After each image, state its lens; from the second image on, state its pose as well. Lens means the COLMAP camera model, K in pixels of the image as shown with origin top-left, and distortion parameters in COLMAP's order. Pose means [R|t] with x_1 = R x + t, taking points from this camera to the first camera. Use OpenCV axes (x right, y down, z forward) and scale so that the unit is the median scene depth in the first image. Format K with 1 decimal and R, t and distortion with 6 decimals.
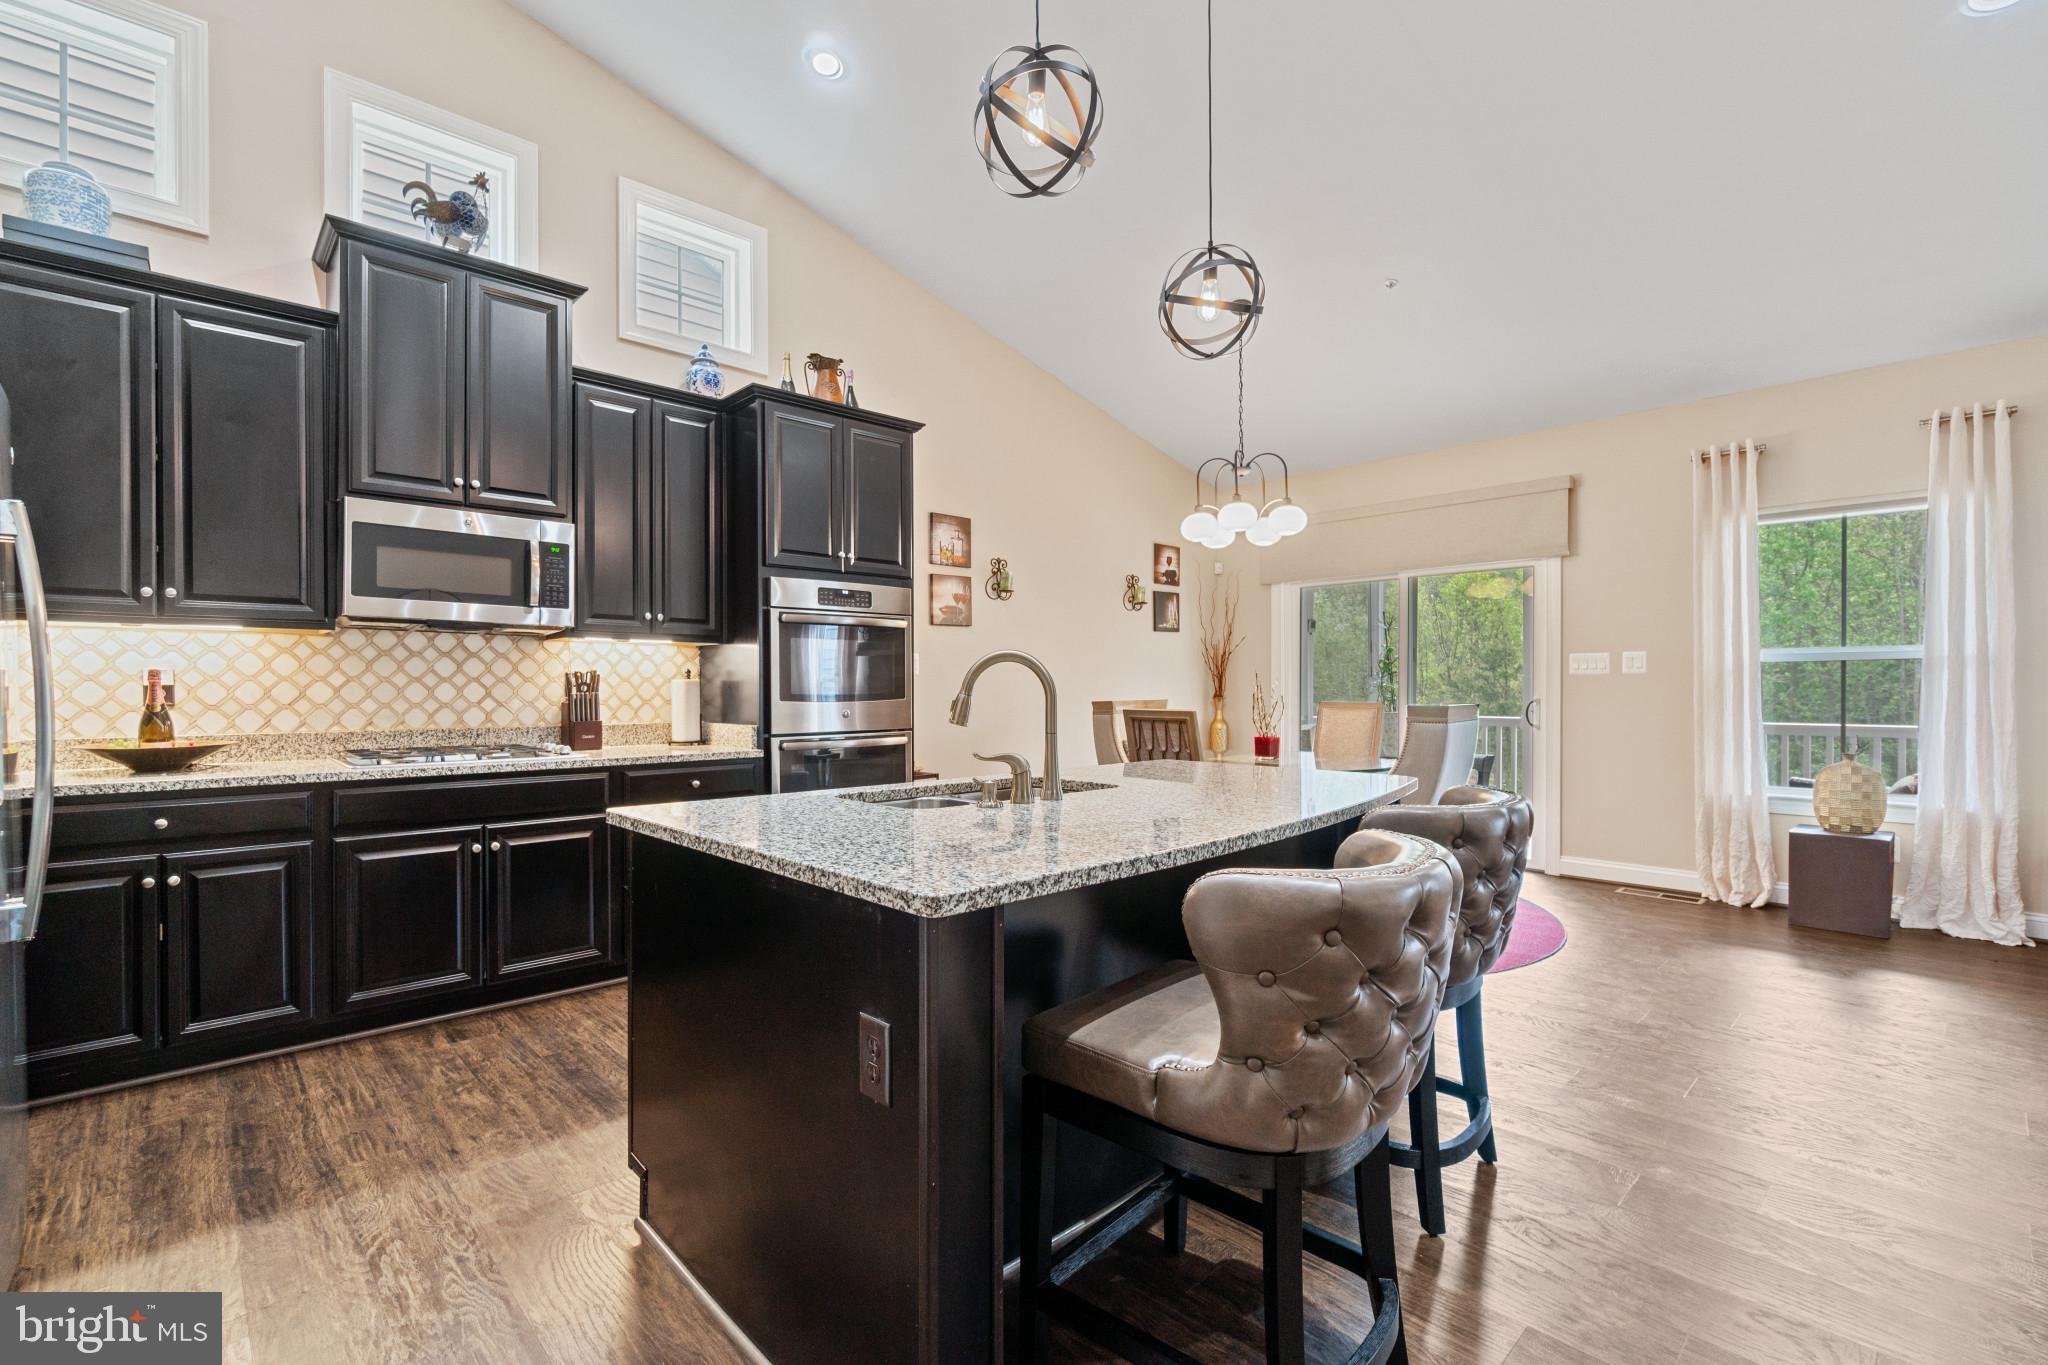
lens RADIAL K [[910.8, 0, 991.3], [0, 910.8, 699.8], [0, 0, 1]] dist [-0.003262, 0.001596]
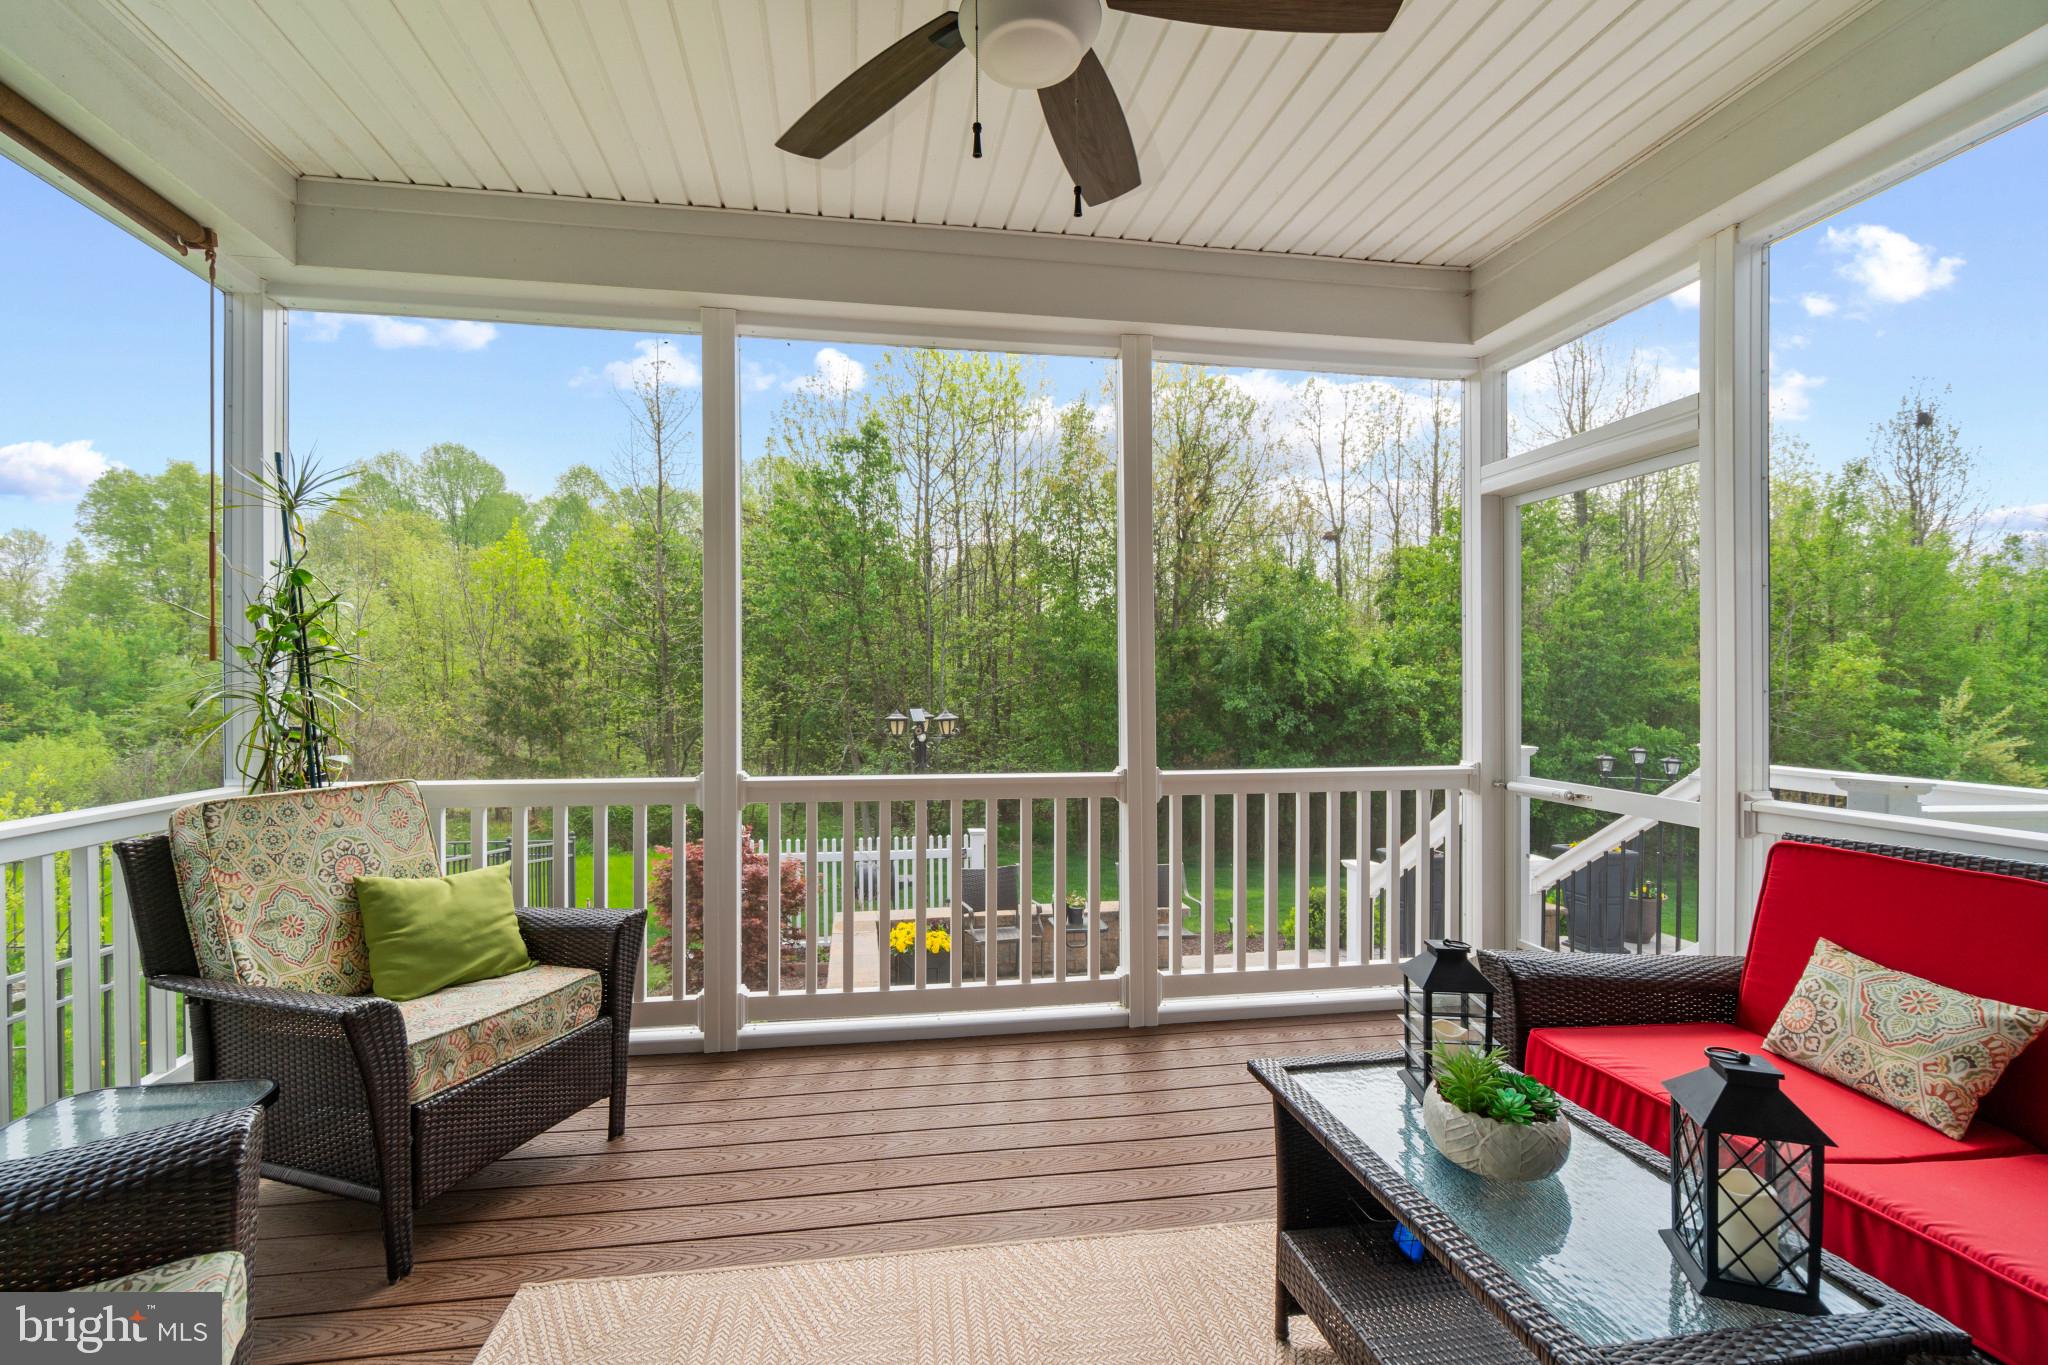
lens RADIAL K [[910.8, 0, 1018.1], [0, 910.8, 686.1], [0, 0, 1]] dist [-0.003262, 0.001596]
pose [[0.540530, 0.002560, 0.841321, 0.121287], [0.009134, 0.999919, -0.008911, -0.005002], [-0.841275, 0.012501, 0.540463, 0.246441]]
